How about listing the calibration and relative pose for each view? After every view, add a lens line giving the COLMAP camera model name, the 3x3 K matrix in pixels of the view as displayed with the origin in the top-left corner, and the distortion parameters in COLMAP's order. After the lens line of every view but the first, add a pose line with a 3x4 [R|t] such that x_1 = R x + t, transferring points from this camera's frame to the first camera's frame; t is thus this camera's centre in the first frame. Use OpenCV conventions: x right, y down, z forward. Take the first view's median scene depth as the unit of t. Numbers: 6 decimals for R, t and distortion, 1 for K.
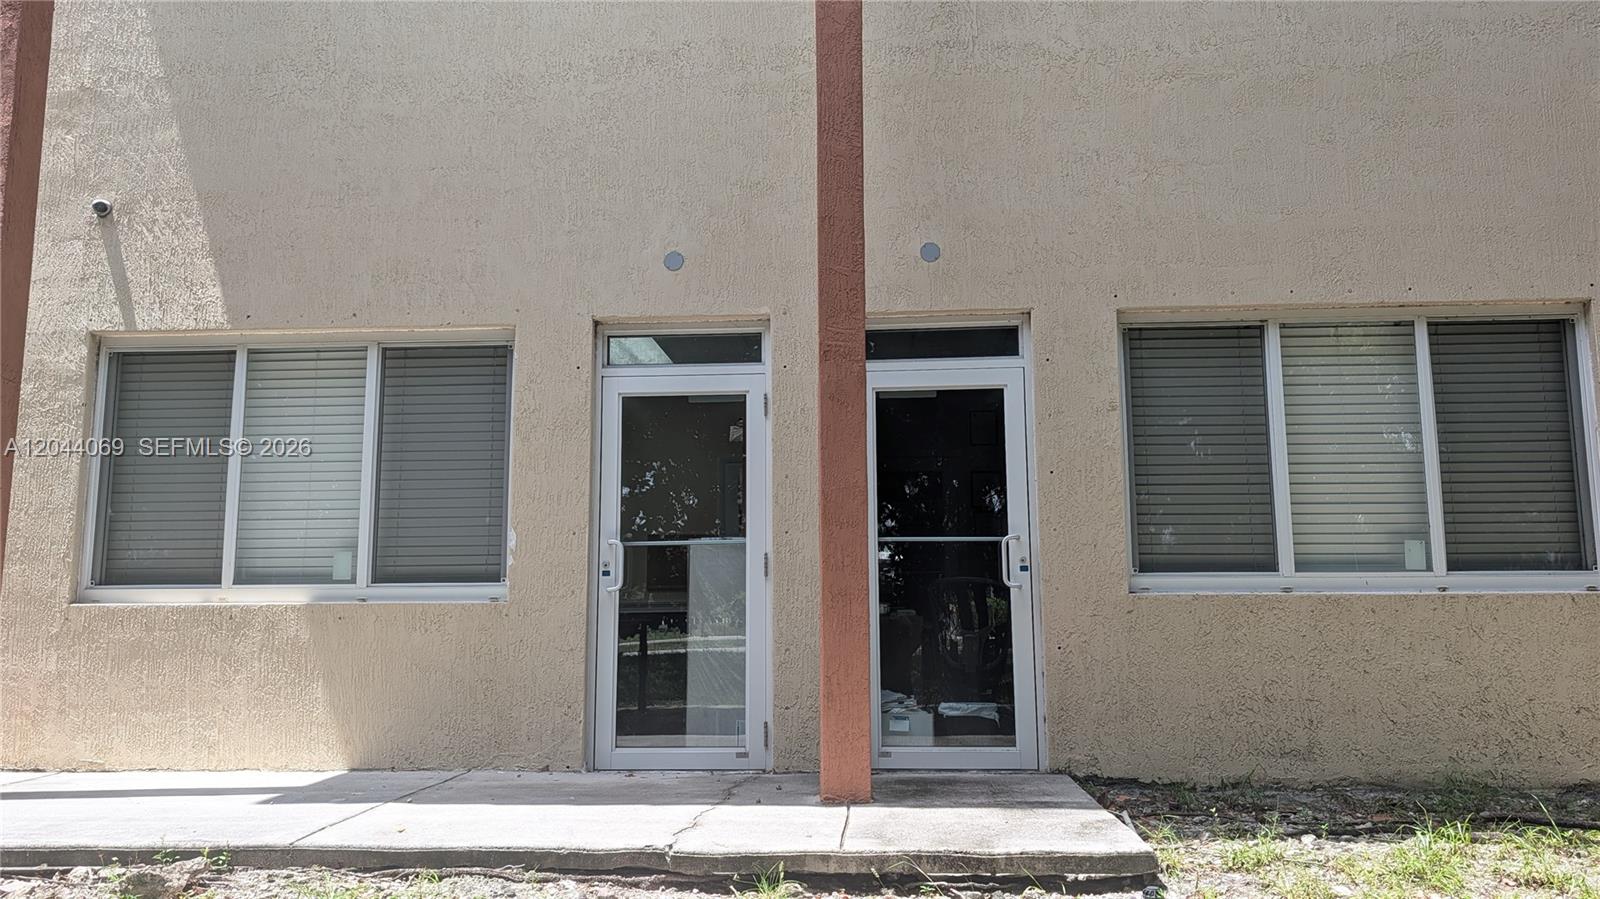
lens RADIAL K [[1136.9, 0, 796.0], [0, 1136.9, 458.0], [0, 0, 1]] dist [0.037620, -0.039743]
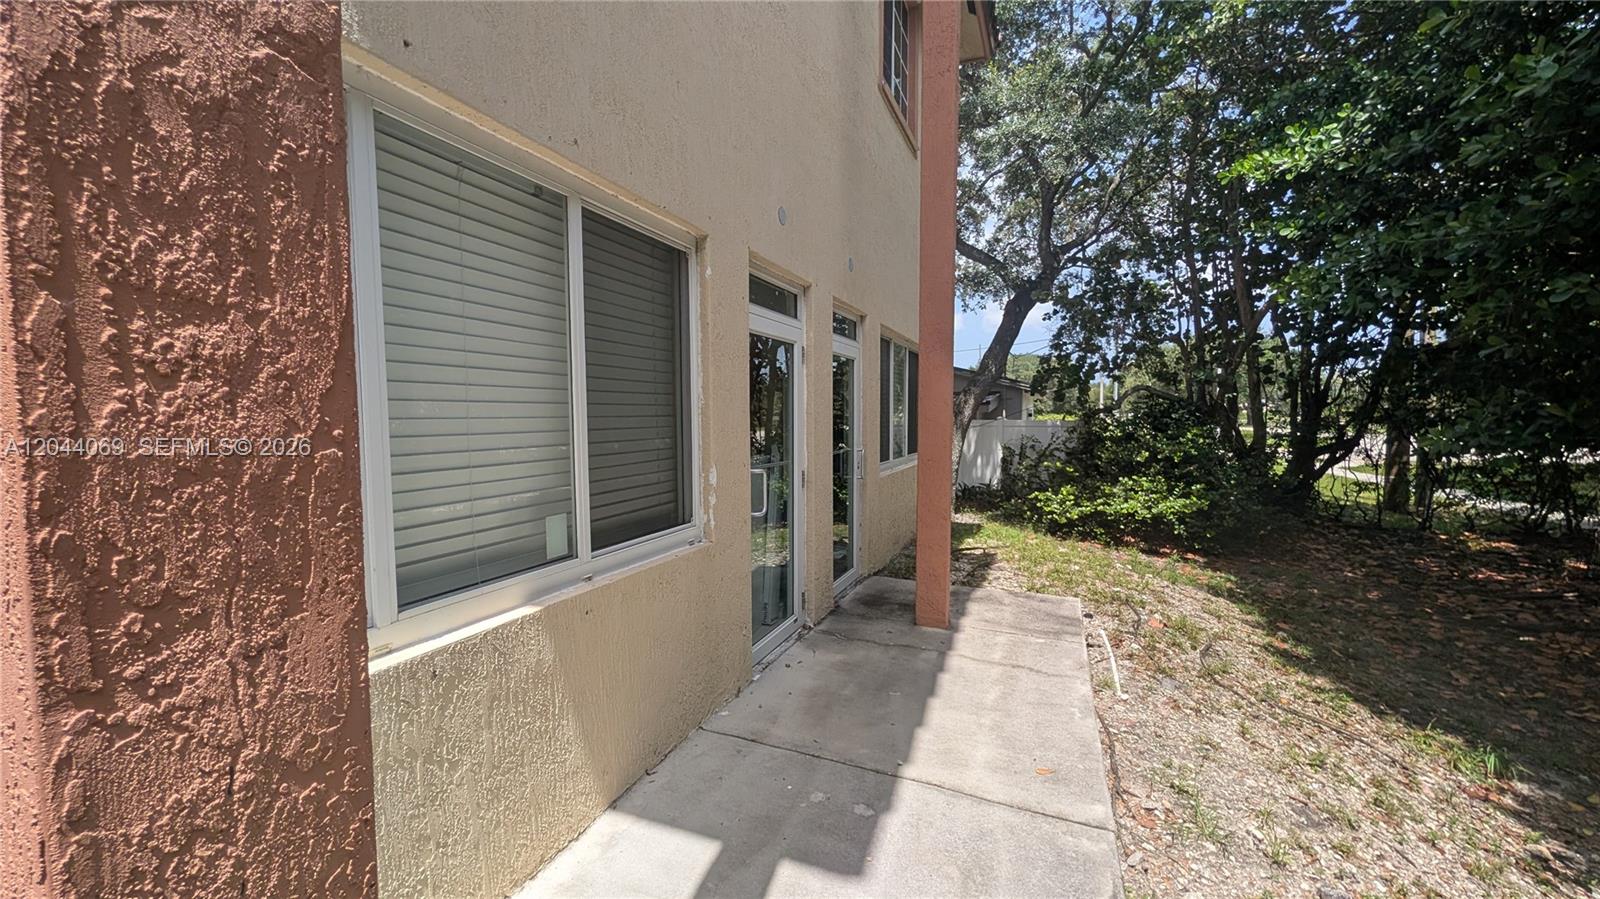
lens RADIAL K [[613.8, 0, 795.9], [0, 613.8, 453.0], [0, 0, 1]] dist [-0.000047, 0.000637]
pose [[0.322578, -0.054297, 0.944984, -0.761284], [-0.121732, 0.987683, 0.098305, -0.004930], [-0.938683, -0.146746, 0.311995, 0.853687]]
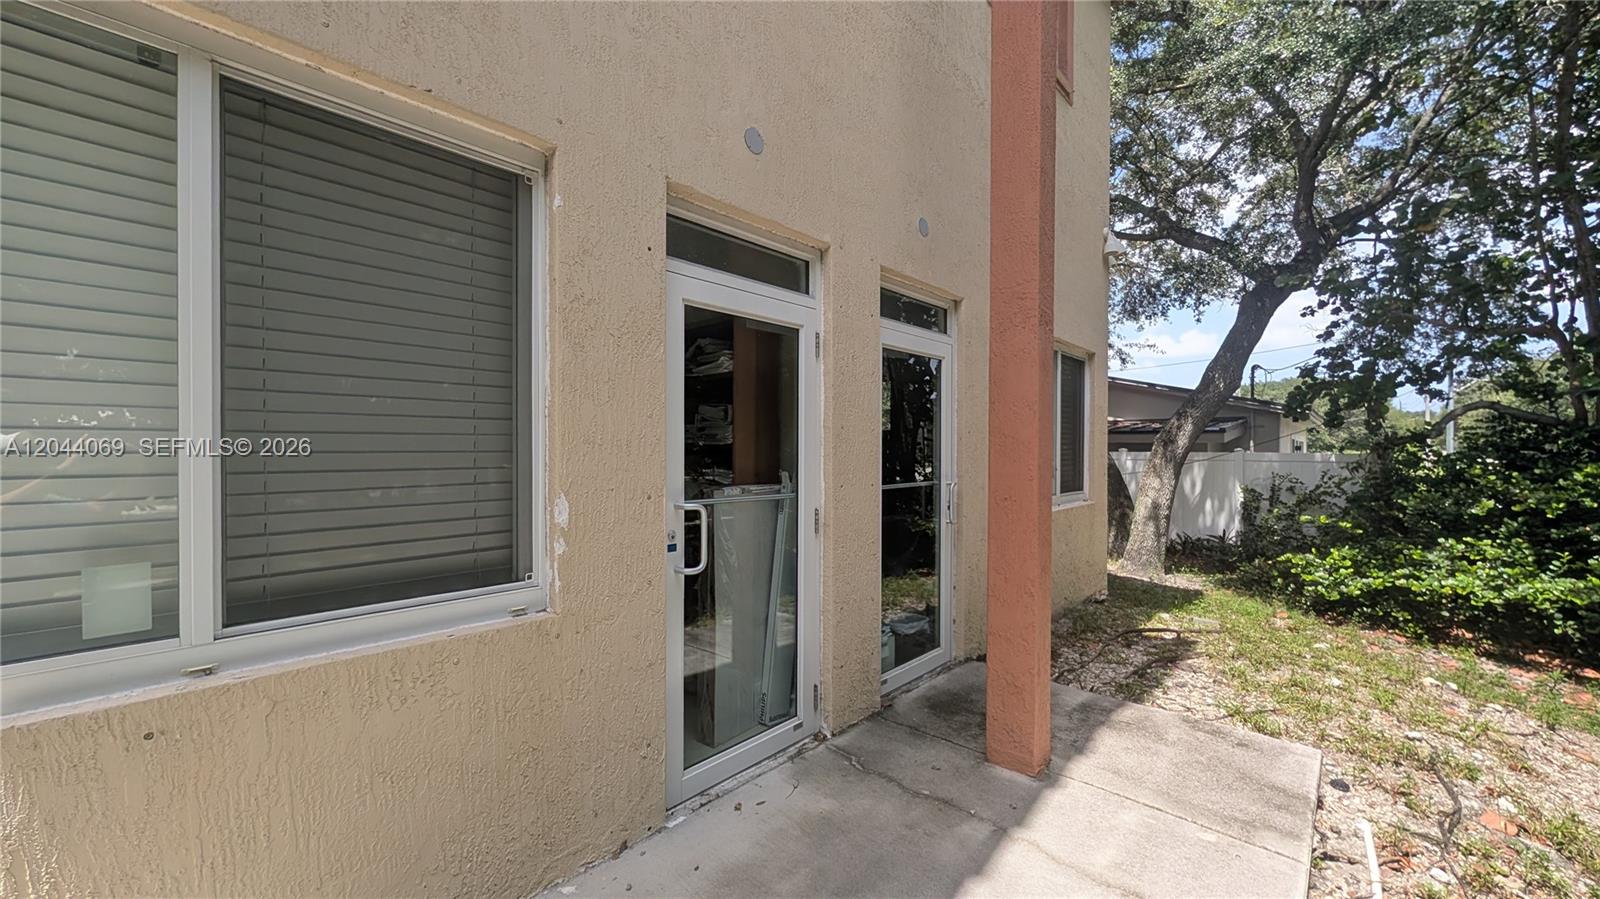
lens RADIAL K [[613.8, 0, 795.9], [0, 613.8, 453.0], [0, 0, 1]] dist [-0.000047, 0.000637]
pose [[0.620635, 0.003077, 0.784094, -0.465754], [-0.107825, 0.990827, 0.081458, 0.001009], [-0.776651, -0.135100, 0.615273, 0.770581]]
